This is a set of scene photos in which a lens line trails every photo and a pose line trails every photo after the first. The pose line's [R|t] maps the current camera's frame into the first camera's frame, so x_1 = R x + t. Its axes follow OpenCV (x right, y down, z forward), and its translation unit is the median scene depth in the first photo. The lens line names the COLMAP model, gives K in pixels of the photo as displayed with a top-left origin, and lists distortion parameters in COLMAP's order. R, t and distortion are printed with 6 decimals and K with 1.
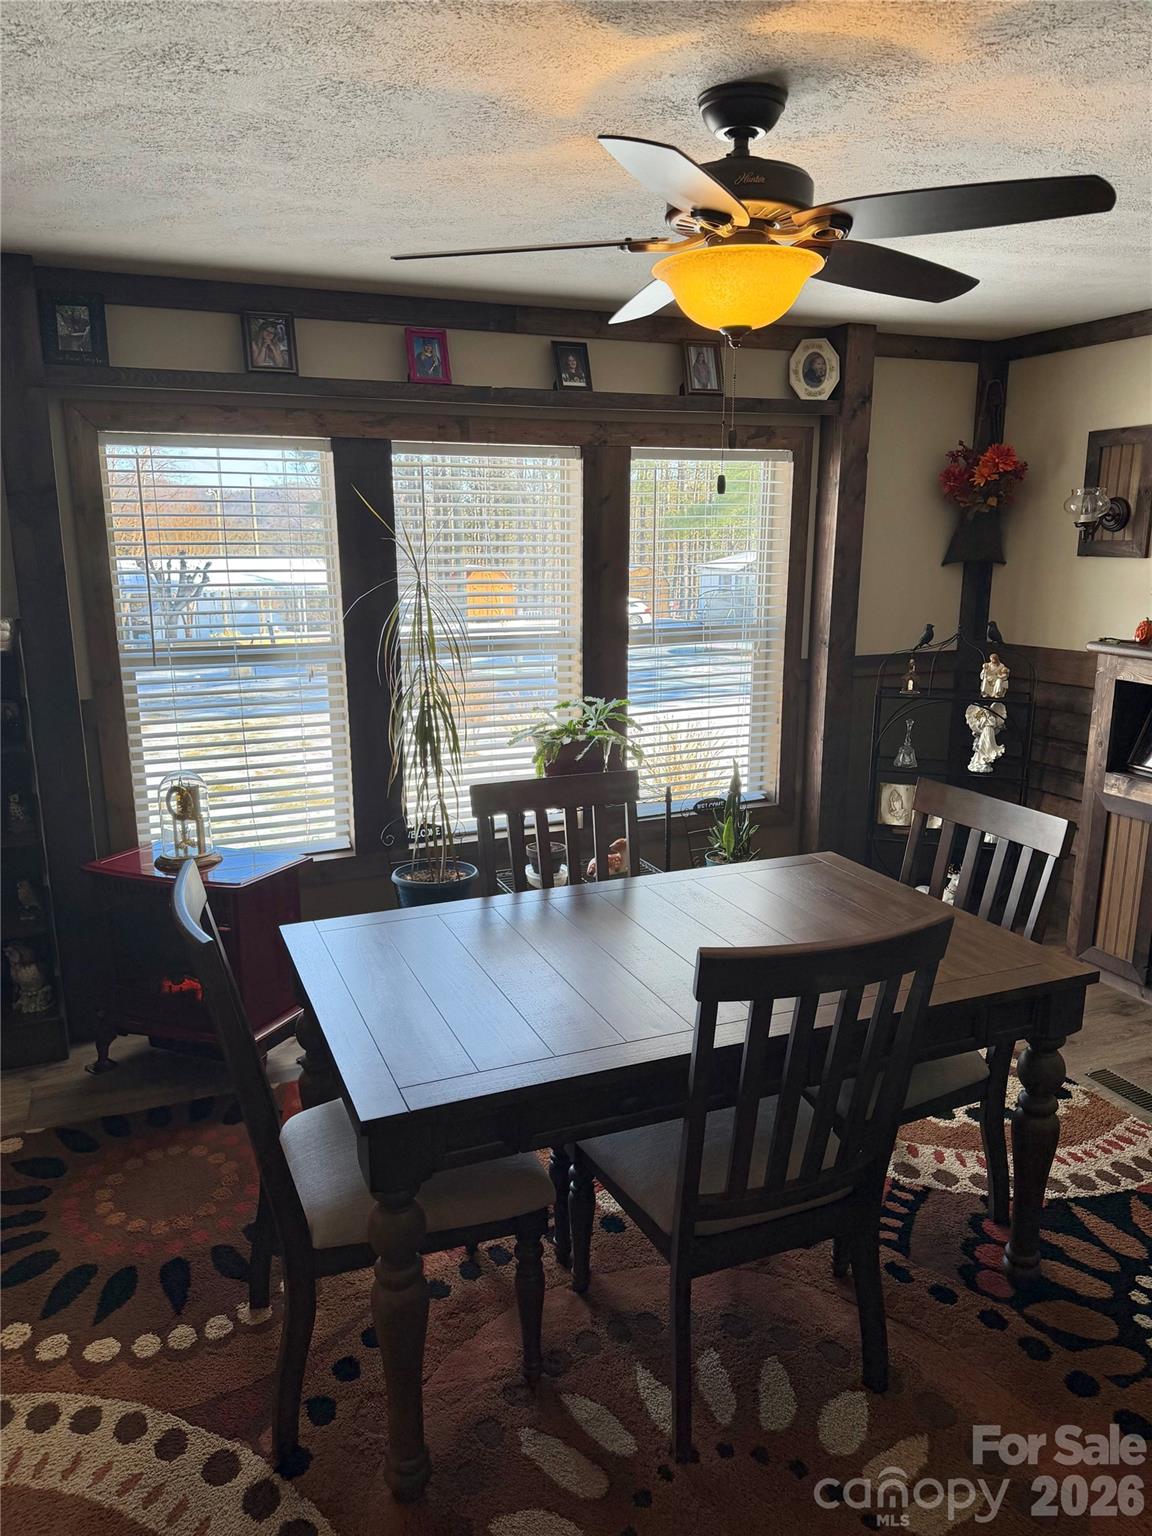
lens RADIAL K [[1083.8, 0, 576.0], [0, 1083.8, 768.0], [0, 0, 1]] dist [0.024615, -0.051957]
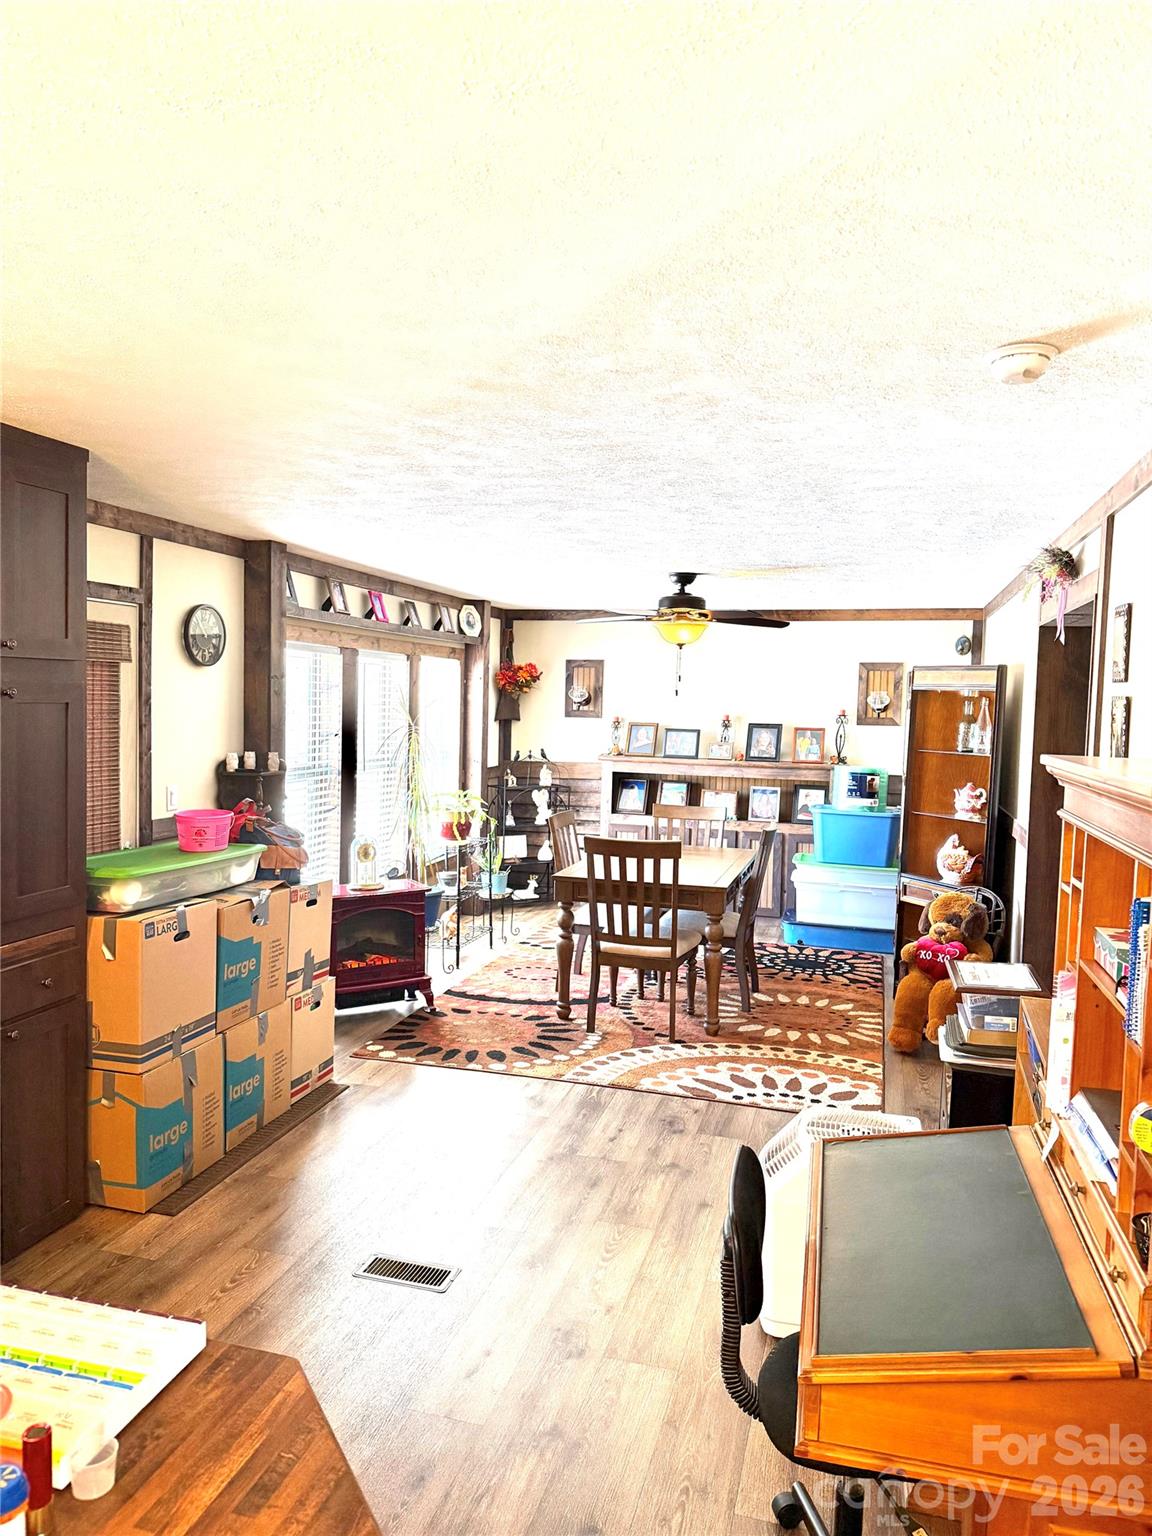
lens RADIAL K [[1083.8, 0, 576.0], [0, 1083.8, 768.0], [0, 0, 1]] dist [0.024615, -0.051957]
pose [[0.611008, -0.031585, 0.790994, -1.433323], [0.139444, 0.987874, -0.068268, 0.057720], [-0.779246, 0.152012, 0.608003, -0.324888]]
